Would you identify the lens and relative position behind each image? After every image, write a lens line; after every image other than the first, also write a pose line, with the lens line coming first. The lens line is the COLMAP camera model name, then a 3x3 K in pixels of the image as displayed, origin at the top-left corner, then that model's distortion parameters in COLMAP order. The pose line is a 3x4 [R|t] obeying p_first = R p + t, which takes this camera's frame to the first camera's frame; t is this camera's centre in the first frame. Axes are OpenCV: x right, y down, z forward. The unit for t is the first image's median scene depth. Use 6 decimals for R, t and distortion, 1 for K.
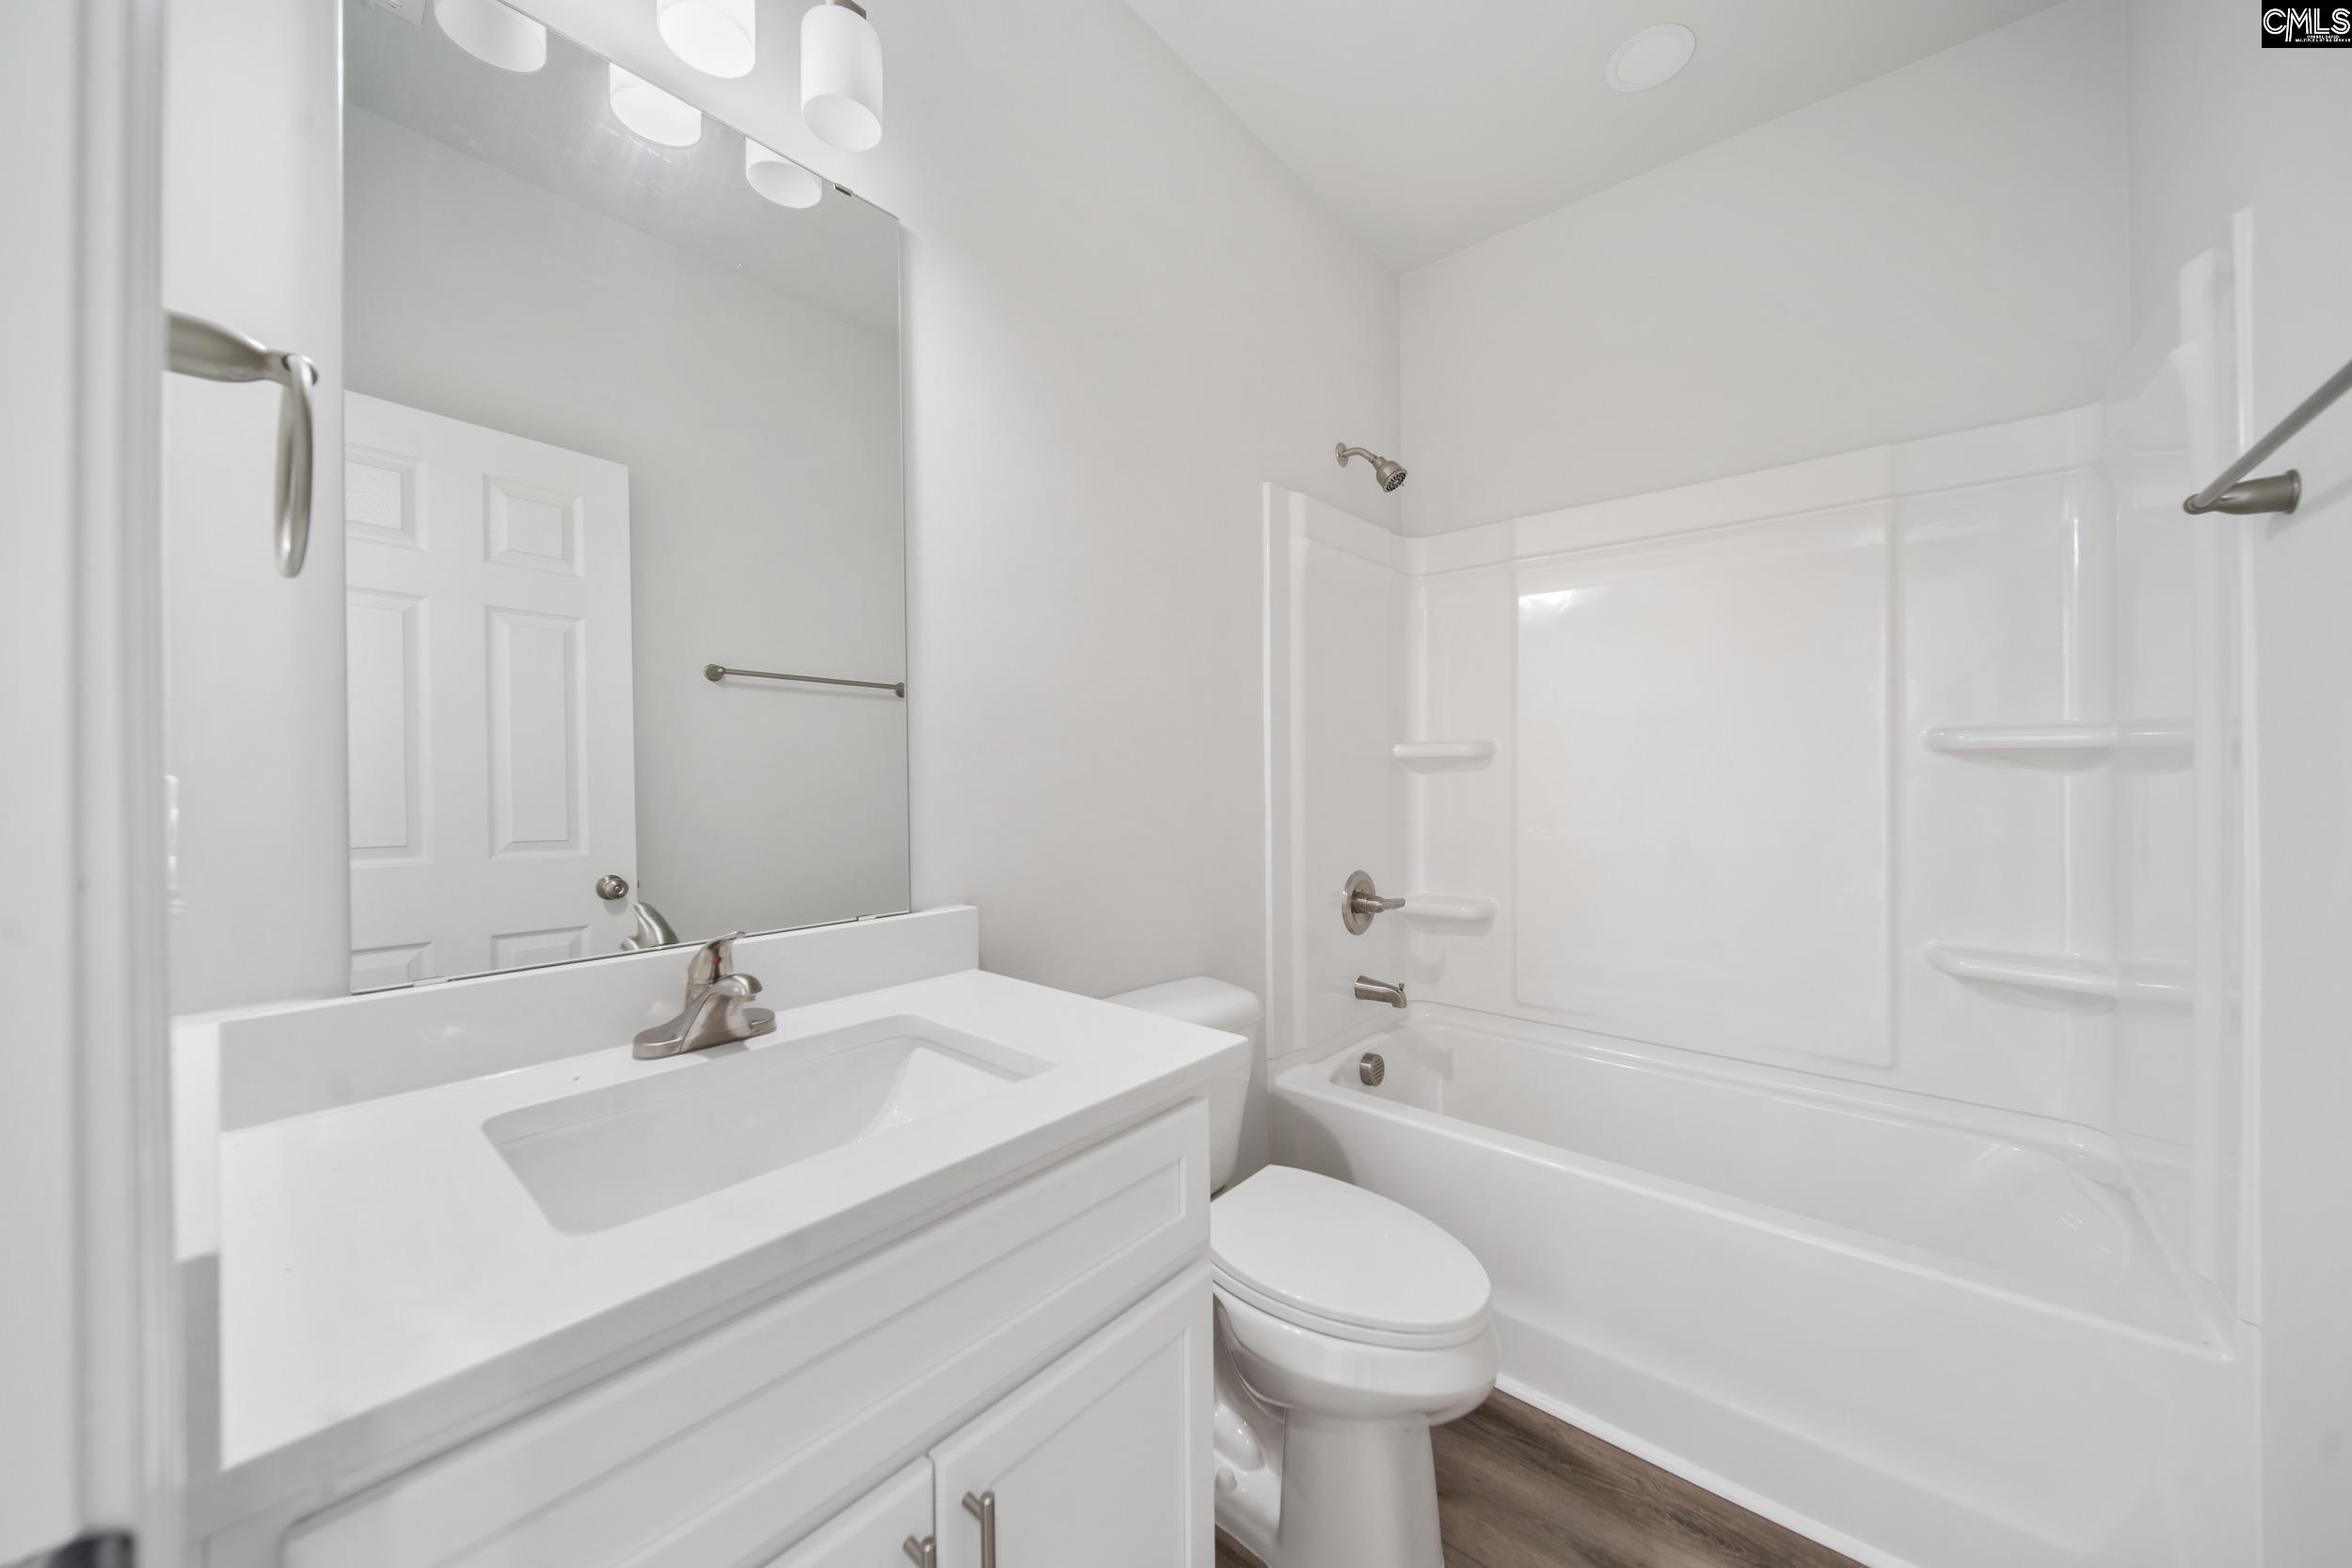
lens RADIAL K [[822.0, 0, 1180.3], [0, 822.0, 784.4], [0, 0, 1]] dist [0.011989, -0.004633]
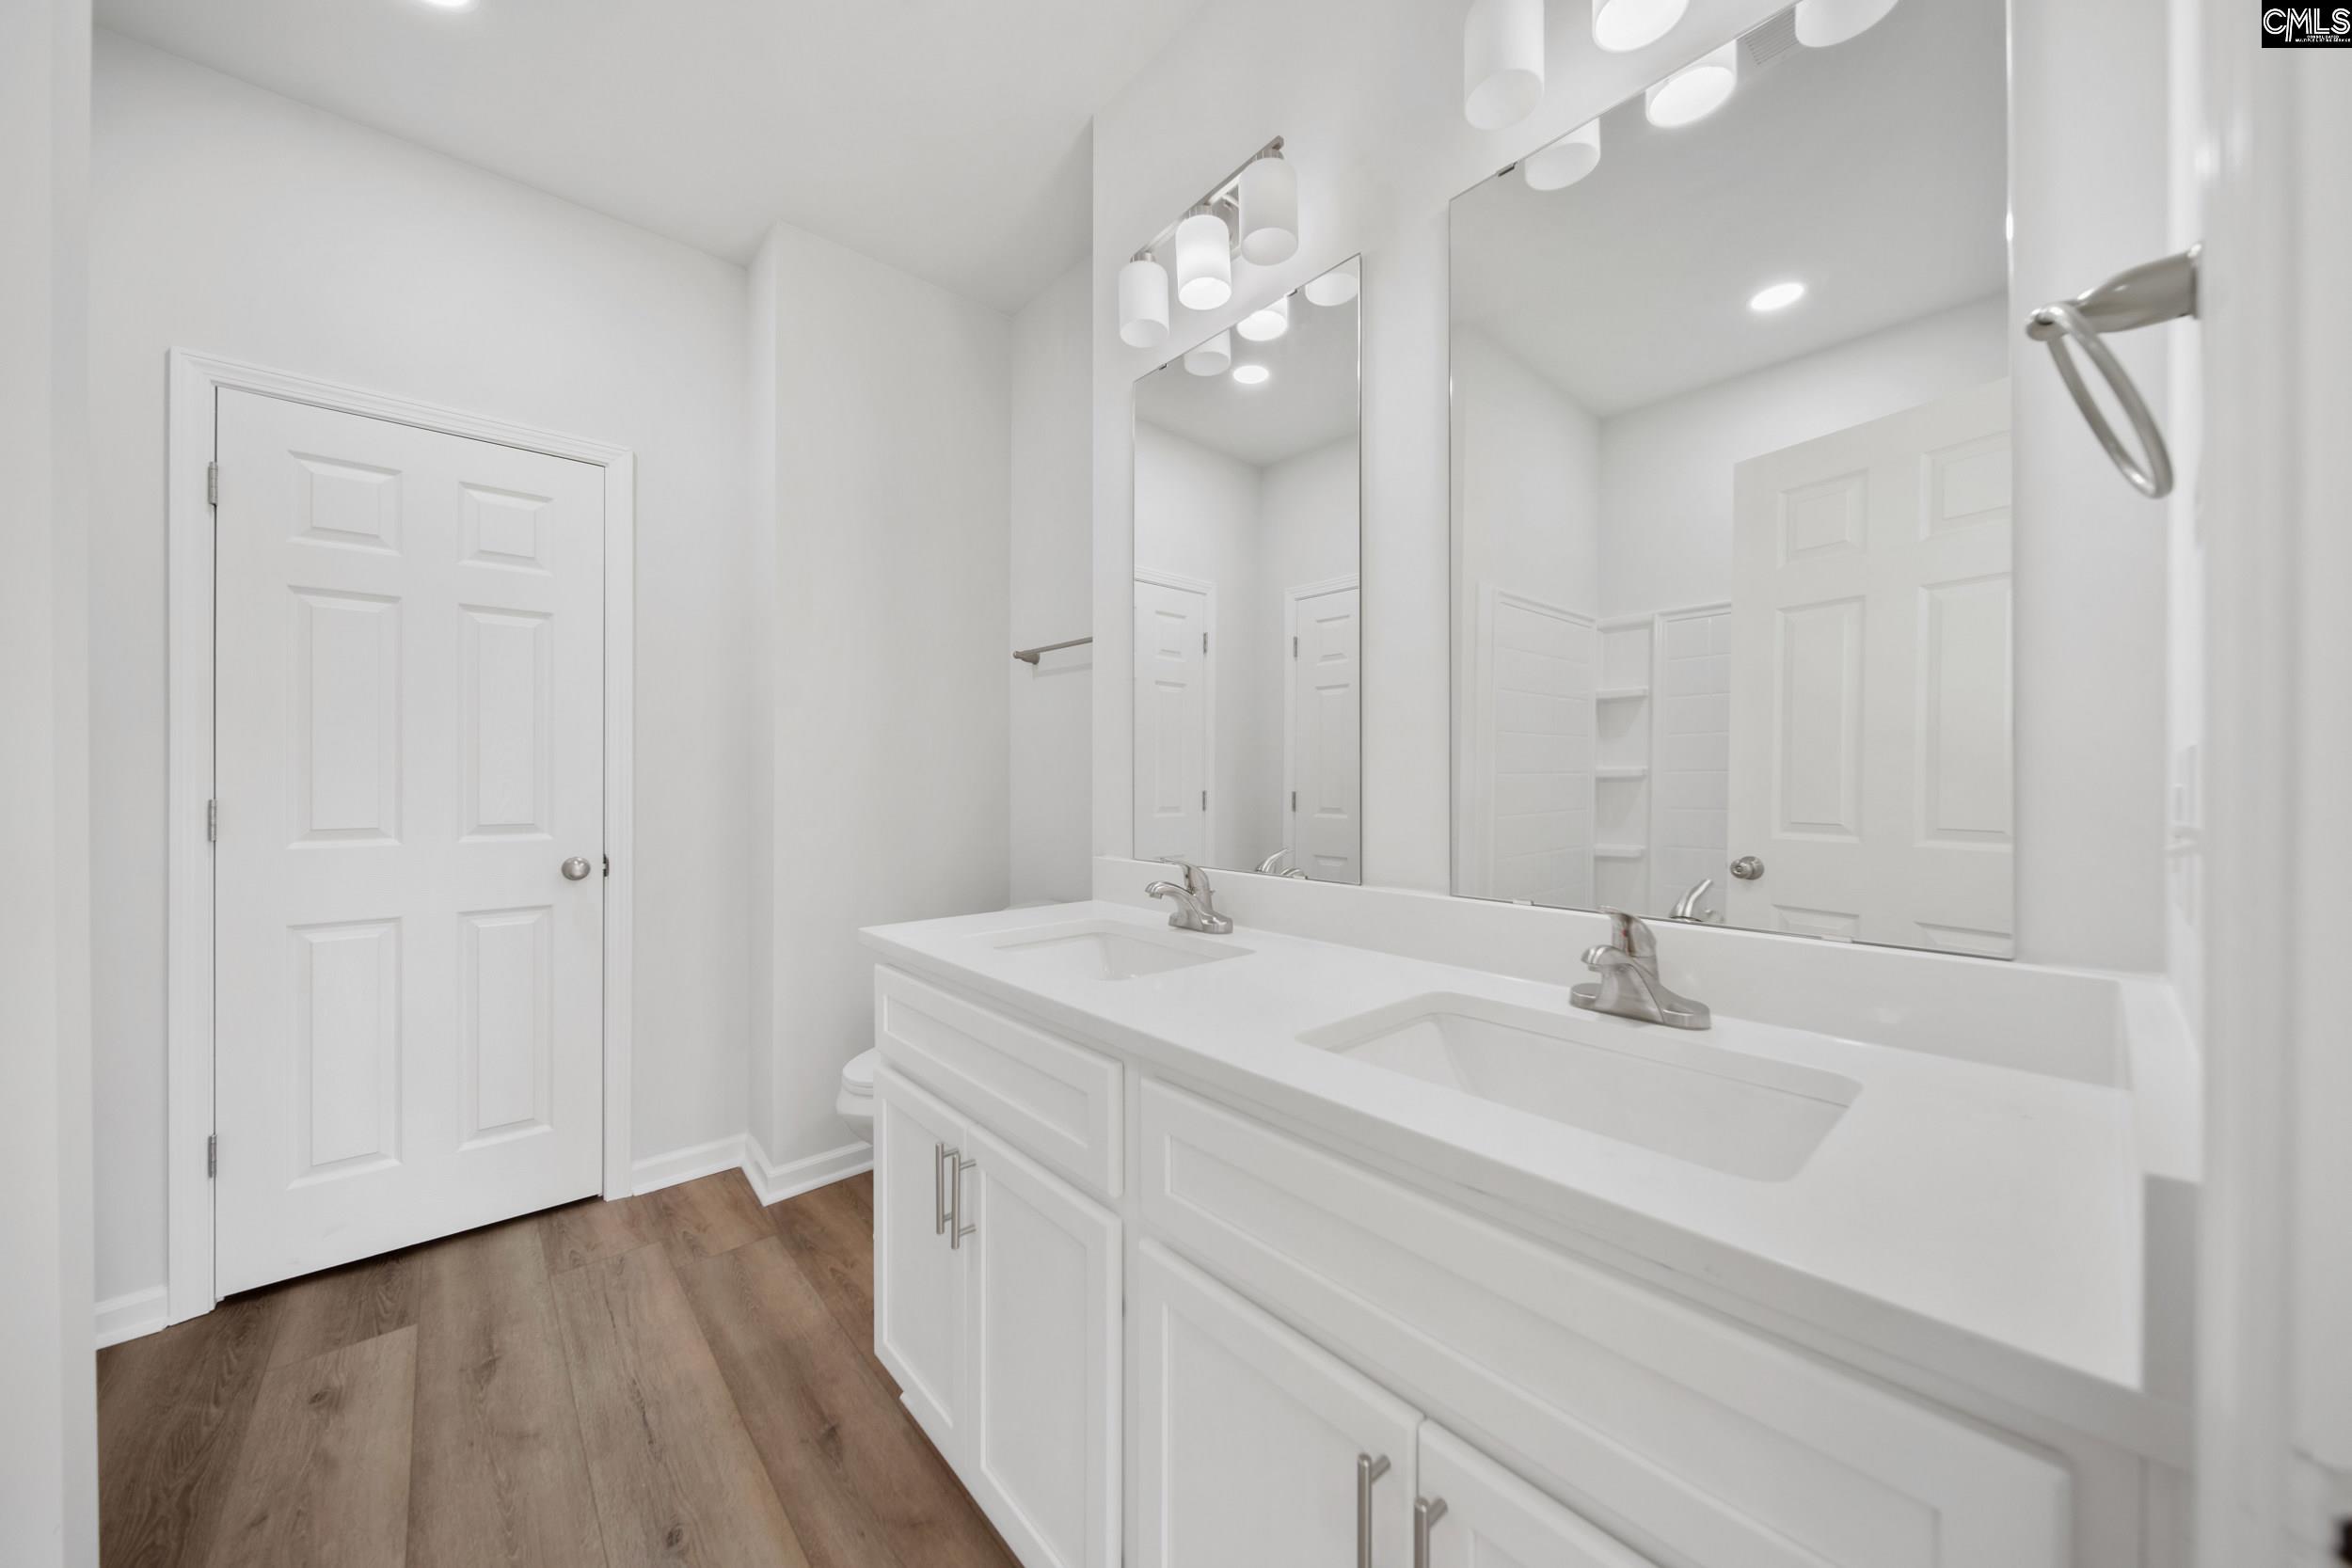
lens RADIAL K [[822.0, 0, 1180.3], [0, 822.0, 784.4], [0, 0, 1]] dist [0.011989, -0.004633]
pose [[-0.129544, 0.024463, -0.991272, 0.640020], [0.016115, 0.999616, 0.022563, -0.005601], [0.991443, -0.013051, -0.129889, 0.731046]]
